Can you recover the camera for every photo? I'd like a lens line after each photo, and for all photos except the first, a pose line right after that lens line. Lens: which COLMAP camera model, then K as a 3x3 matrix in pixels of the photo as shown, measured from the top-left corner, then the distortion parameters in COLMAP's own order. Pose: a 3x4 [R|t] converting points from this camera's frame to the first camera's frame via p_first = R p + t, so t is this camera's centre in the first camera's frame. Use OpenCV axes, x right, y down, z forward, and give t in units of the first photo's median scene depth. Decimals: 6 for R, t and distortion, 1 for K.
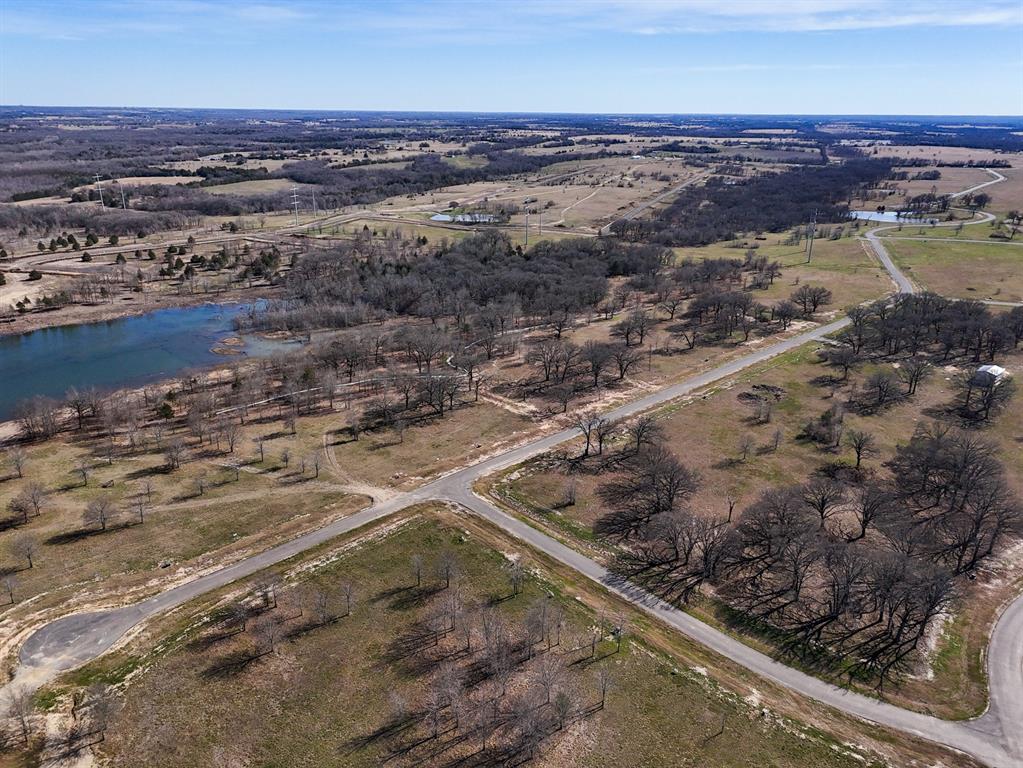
lens RADIAL K [[750.5, 0, 510.6], [0, 750.5, 381.3], [0, 0, 1]] dist [0.058939, -0.051626]
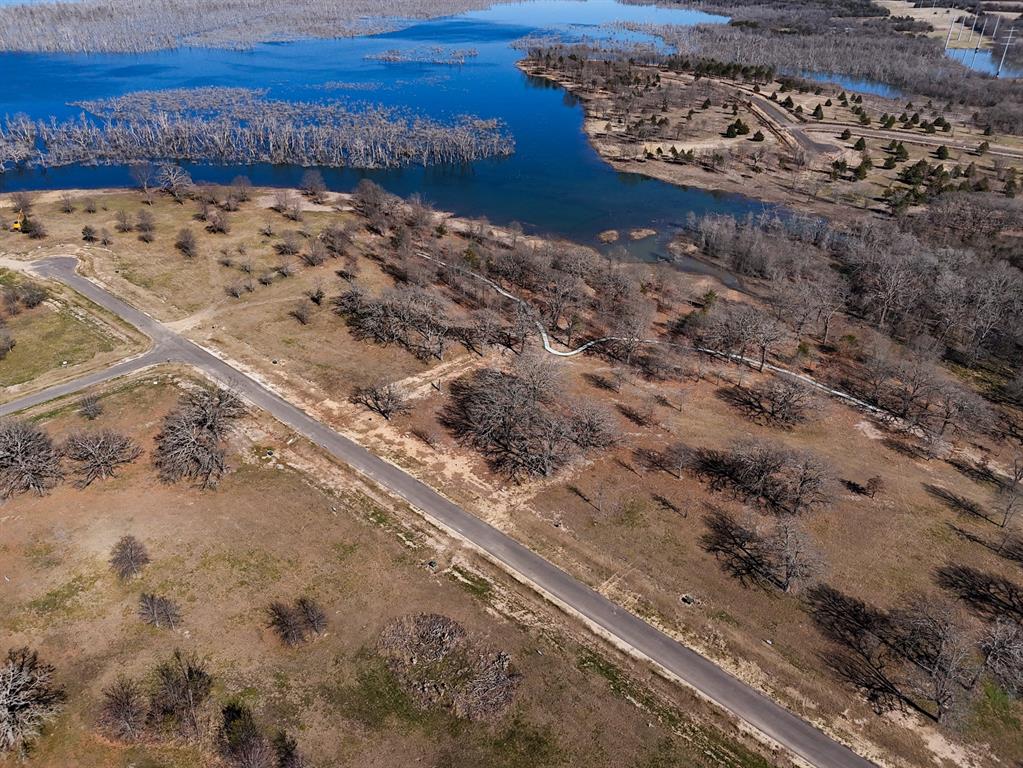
lens RADIAL K [[750.5, 0, 514.5], [0, 750.5, 379.5], [0, 0, 1]] dist [0.058939, -0.051626]
pose [[0.081810, 0.483755, -0.871371, 0.620065], [-0.351553, 0.832112, 0.428953, -0.304061], [0.932587, 0.271240, 0.238141, 0.878059]]
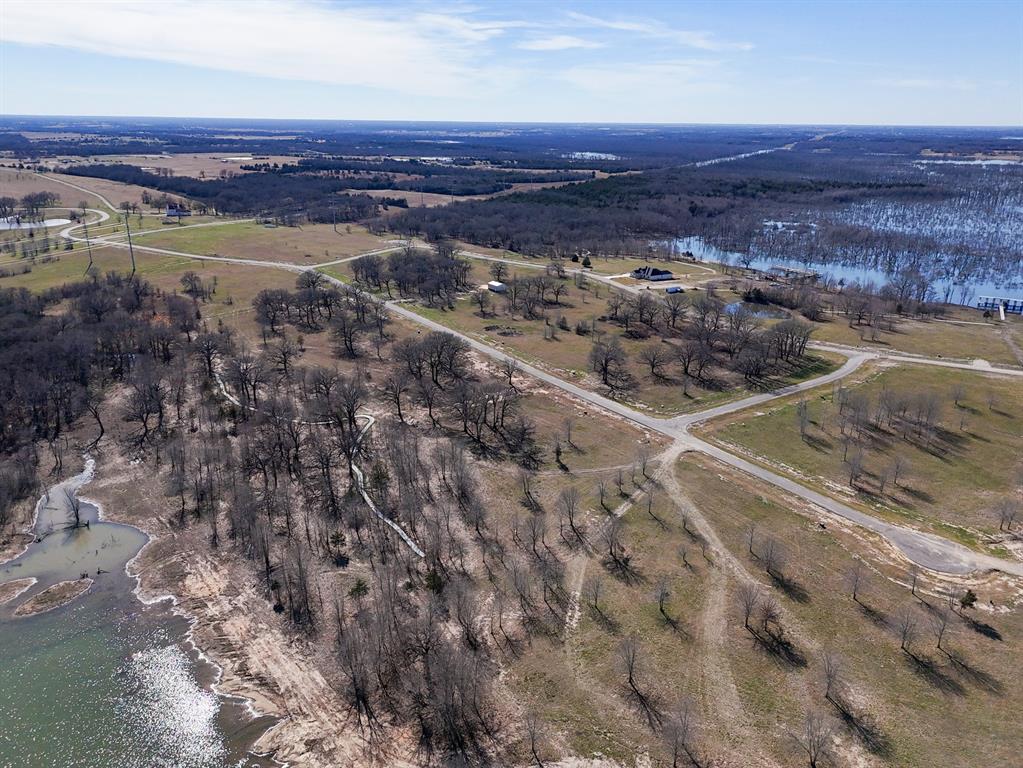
lens RADIAL K [[750.5, 0, 512.9], [0, 750.5, 387.1], [0, 0, 1]] dist [0.058939, -0.051626]
pose [[0.148874, -0.338625, 0.929069, -0.924593], [0.327046, 0.903528, 0.276909, -0.252012], [-0.933208, 0.262624, 0.245257, 0.675767]]
